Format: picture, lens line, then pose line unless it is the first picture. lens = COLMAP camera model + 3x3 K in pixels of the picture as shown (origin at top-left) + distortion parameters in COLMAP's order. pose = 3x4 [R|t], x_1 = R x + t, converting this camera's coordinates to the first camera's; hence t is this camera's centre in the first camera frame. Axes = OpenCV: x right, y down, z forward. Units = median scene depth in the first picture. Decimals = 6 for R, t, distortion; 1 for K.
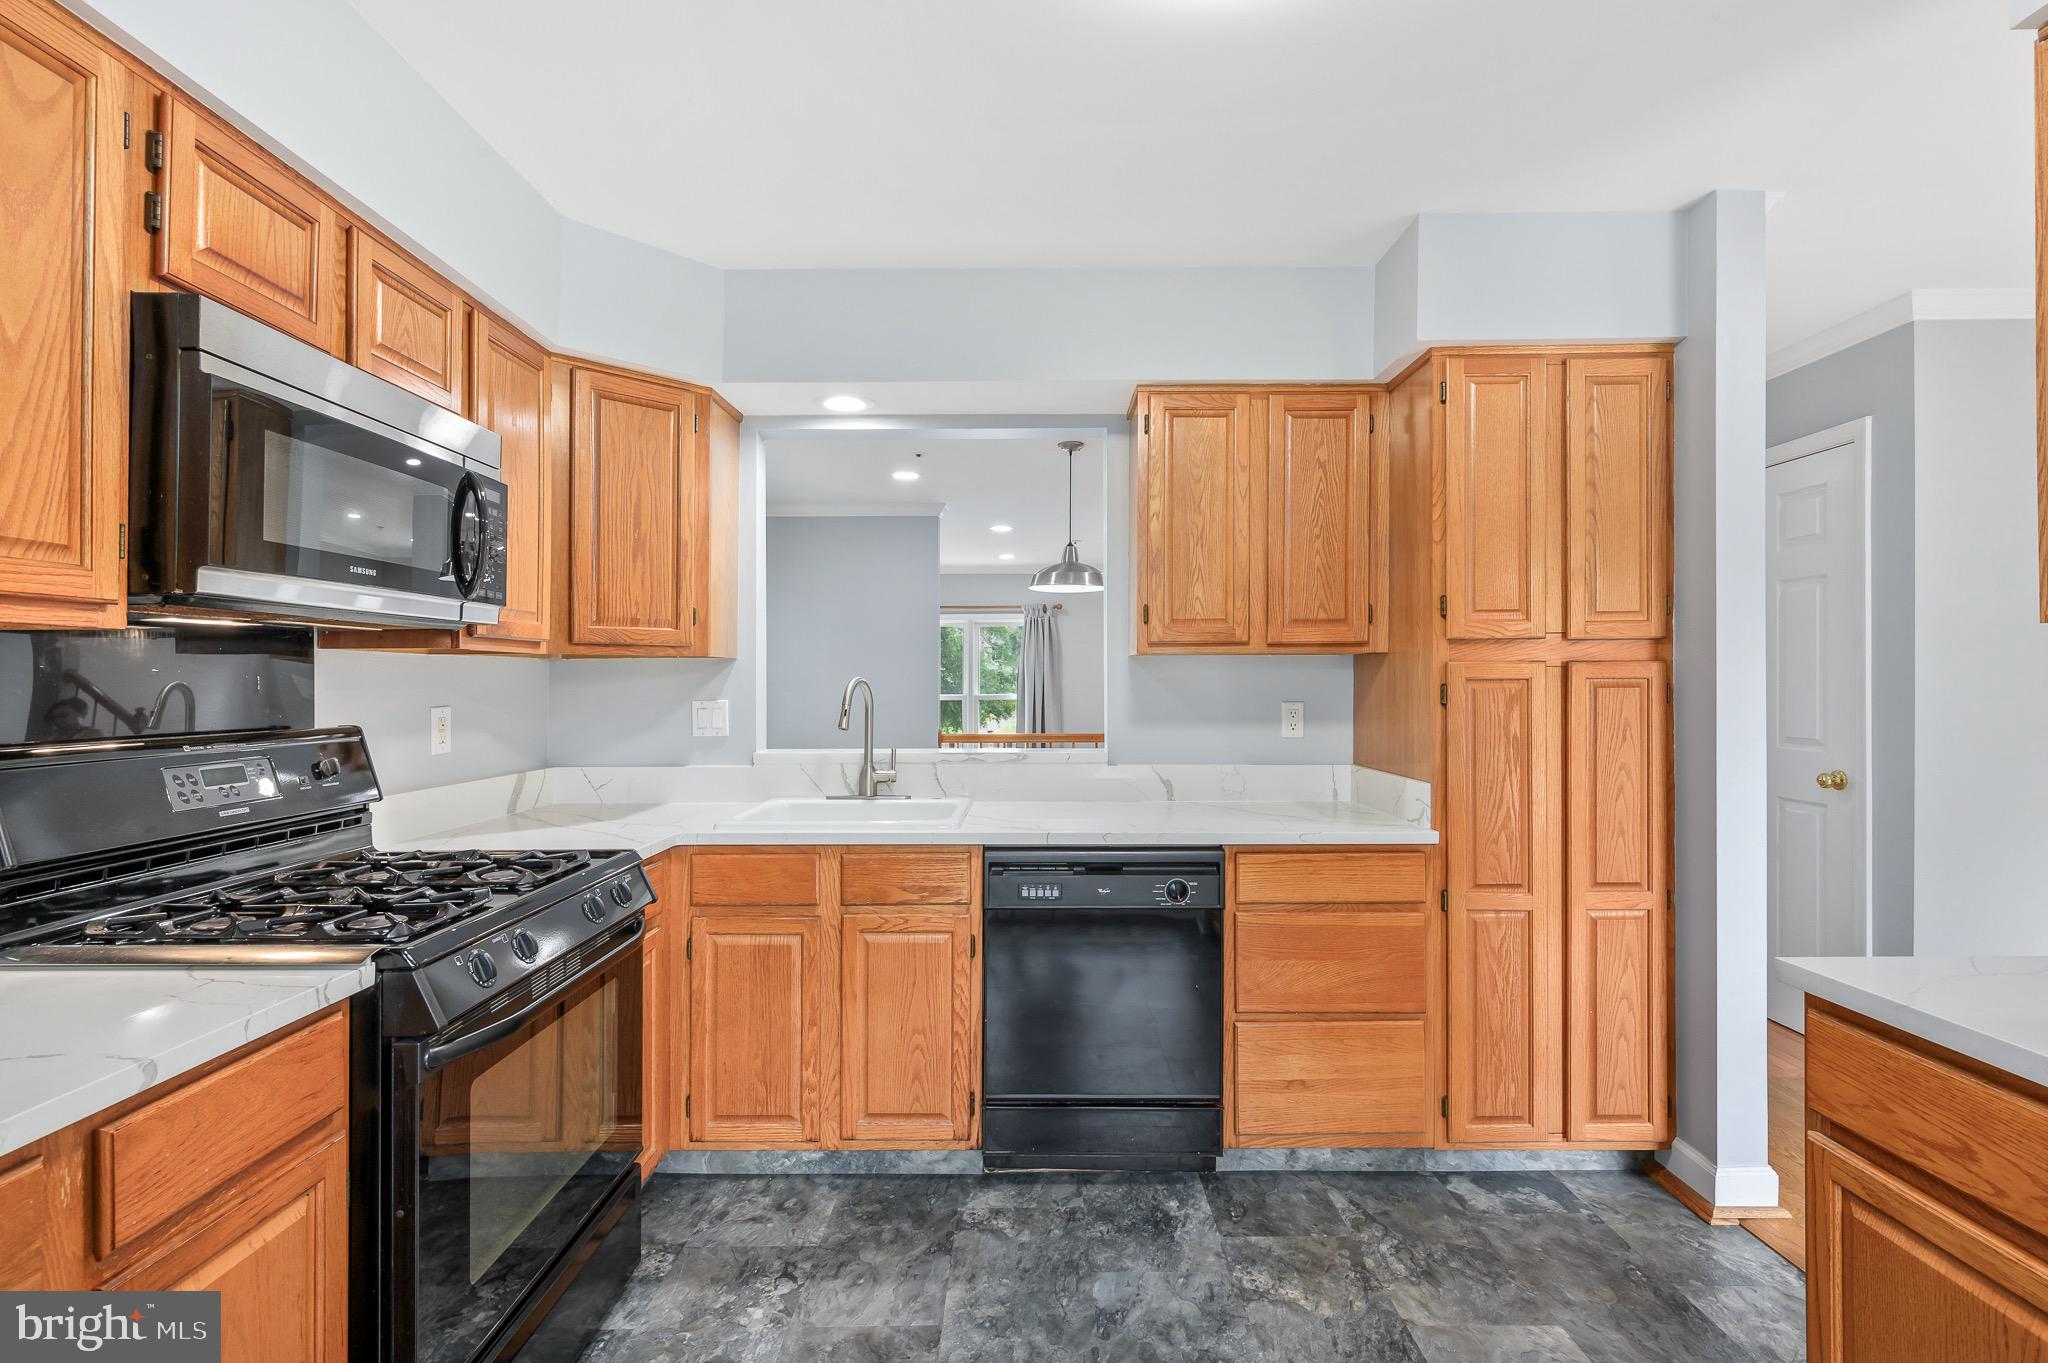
lens RADIAL K [[953.8, 0, 1051.5], [0, 953.8, 682.6], [0, 0, 1]] dist [0.002622, -0.001247]
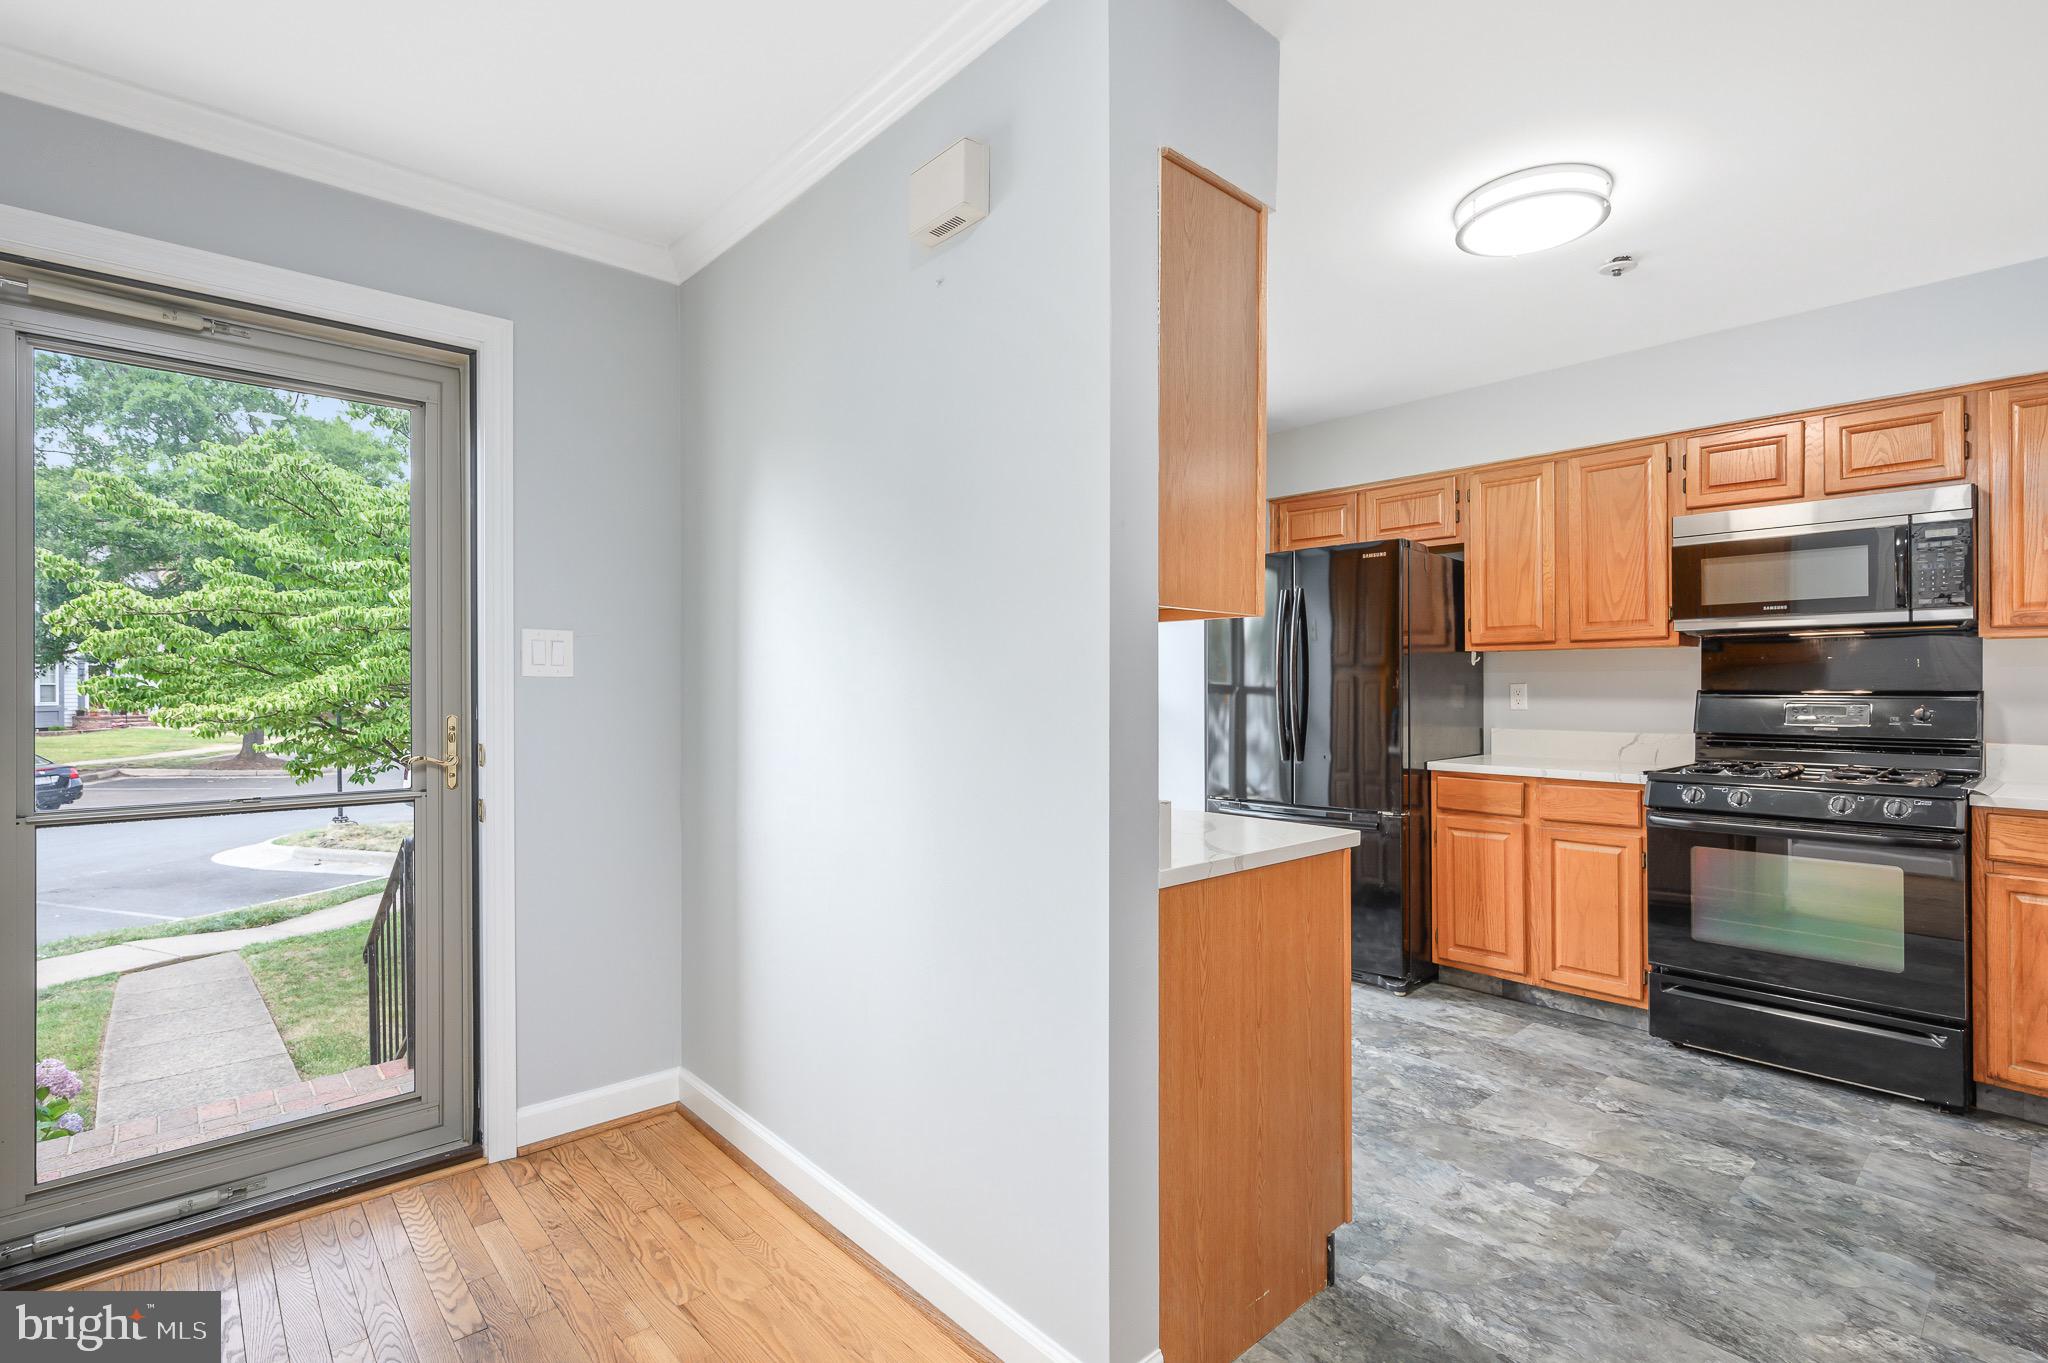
lens RADIAL K [[953.8, 0, 1026.9], [0, 953.8, 687.8], [0, 0, 1]] dist [0.002622, -0.001247]
pose [[-0.747183, 0.009926, -0.664544, 1.200084], [0.006639, 0.999950, 0.007471, 0.016995], [0.664585, 0.001170, -0.747212, 0.980238]]
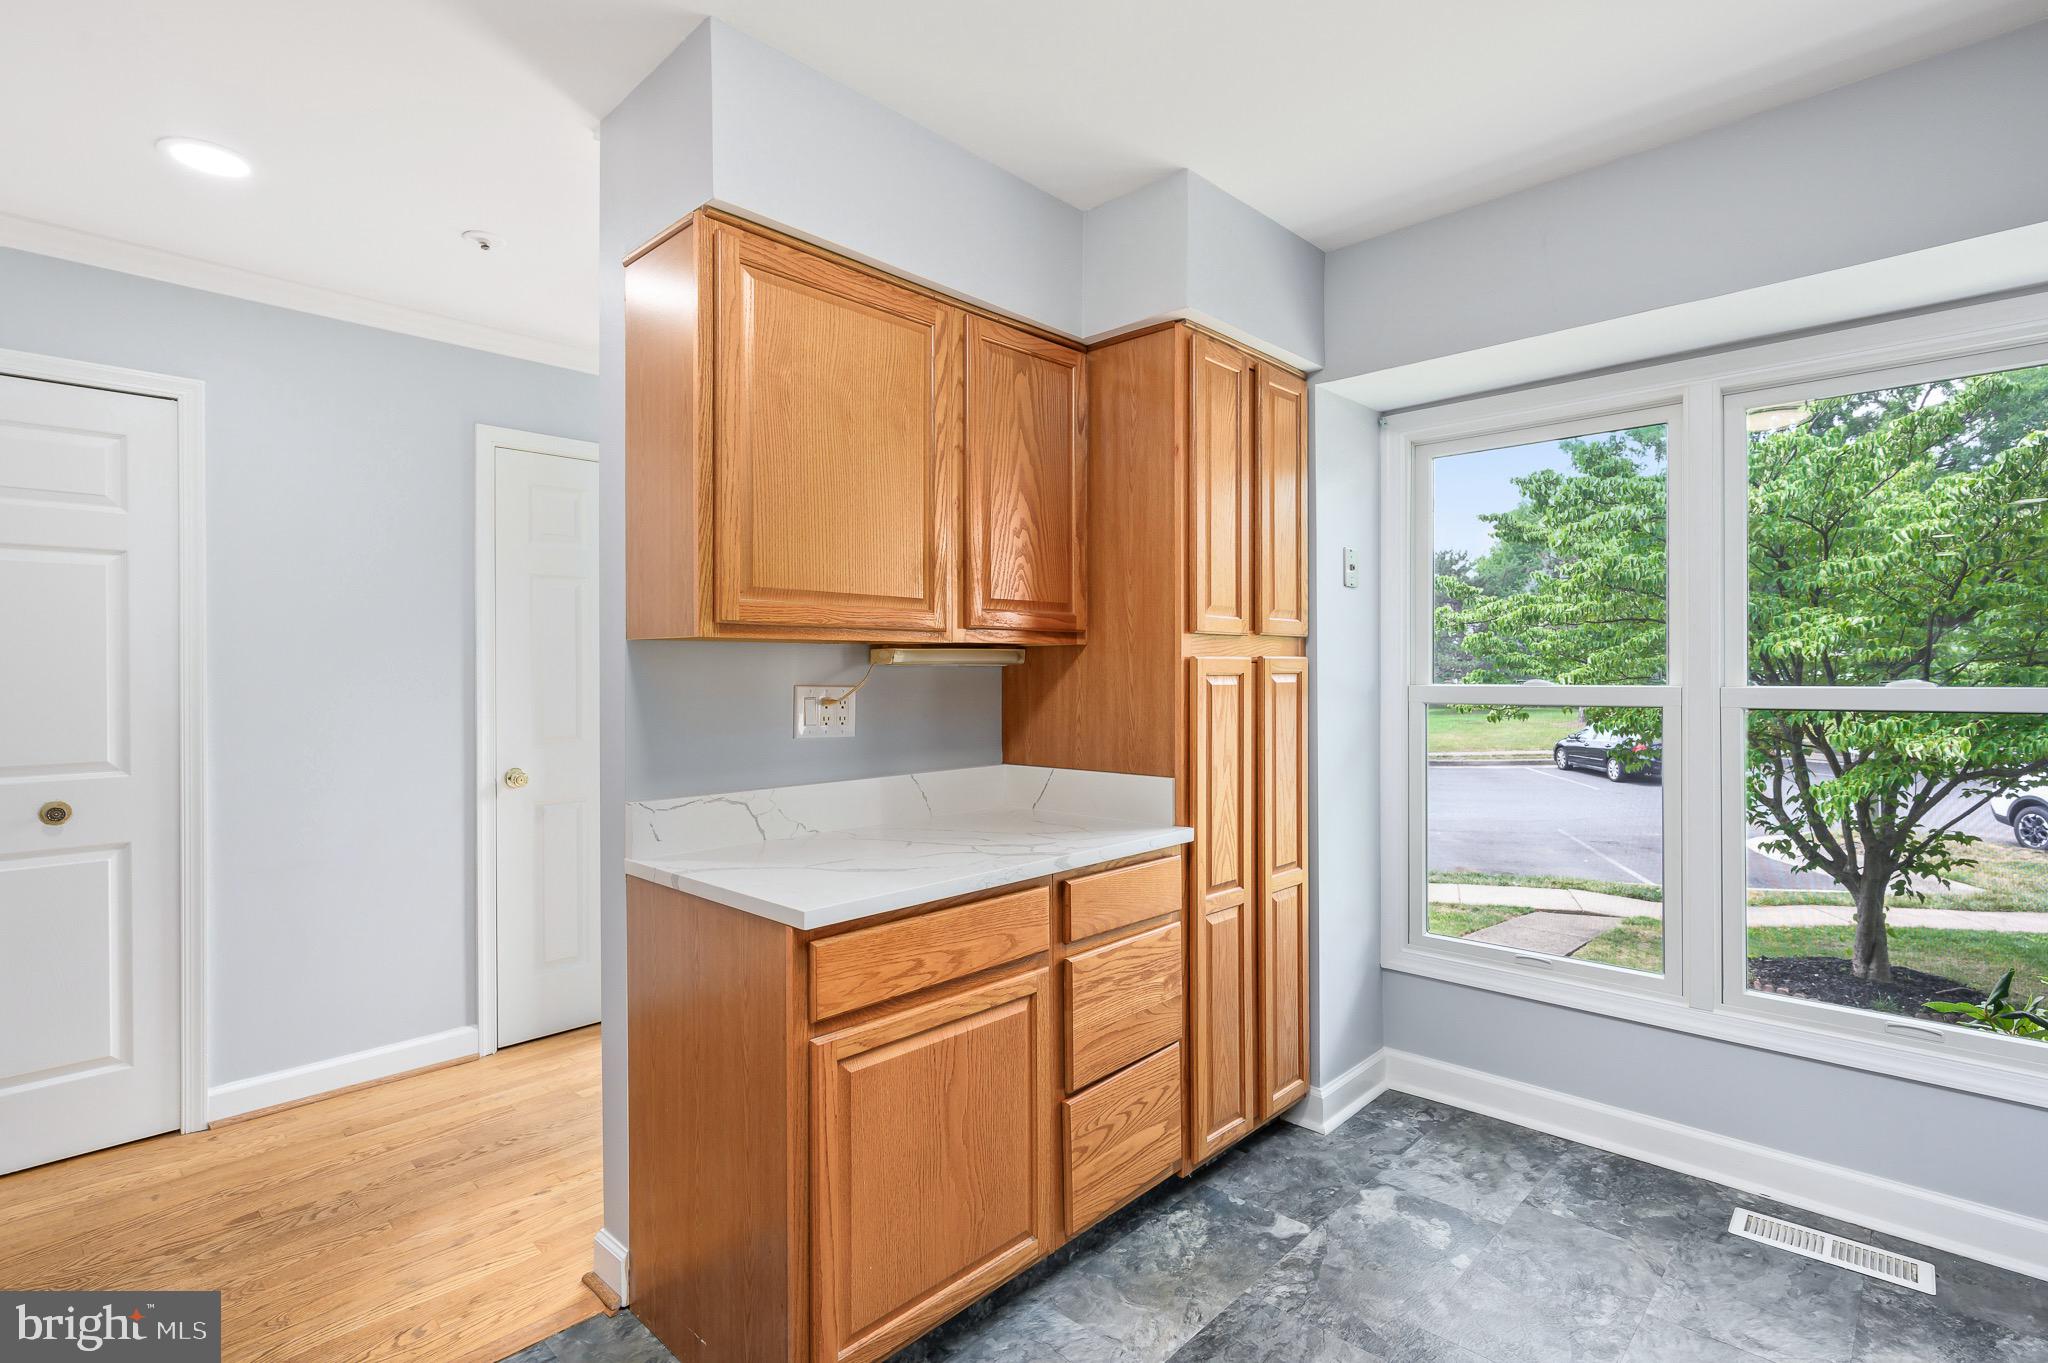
lens RADIAL K [[953.8, 0, 1036.4], [0, 953.8, 666.1], [0, 0, 1]] dist [0.002622, -0.001247]
pose [[-0.721876, 0.020134, 0.691730, -0.152606], [0.011943, 0.999790, -0.016637, 0.000726], [-0.691920, -0.003748, -0.721965, 0.893456]]
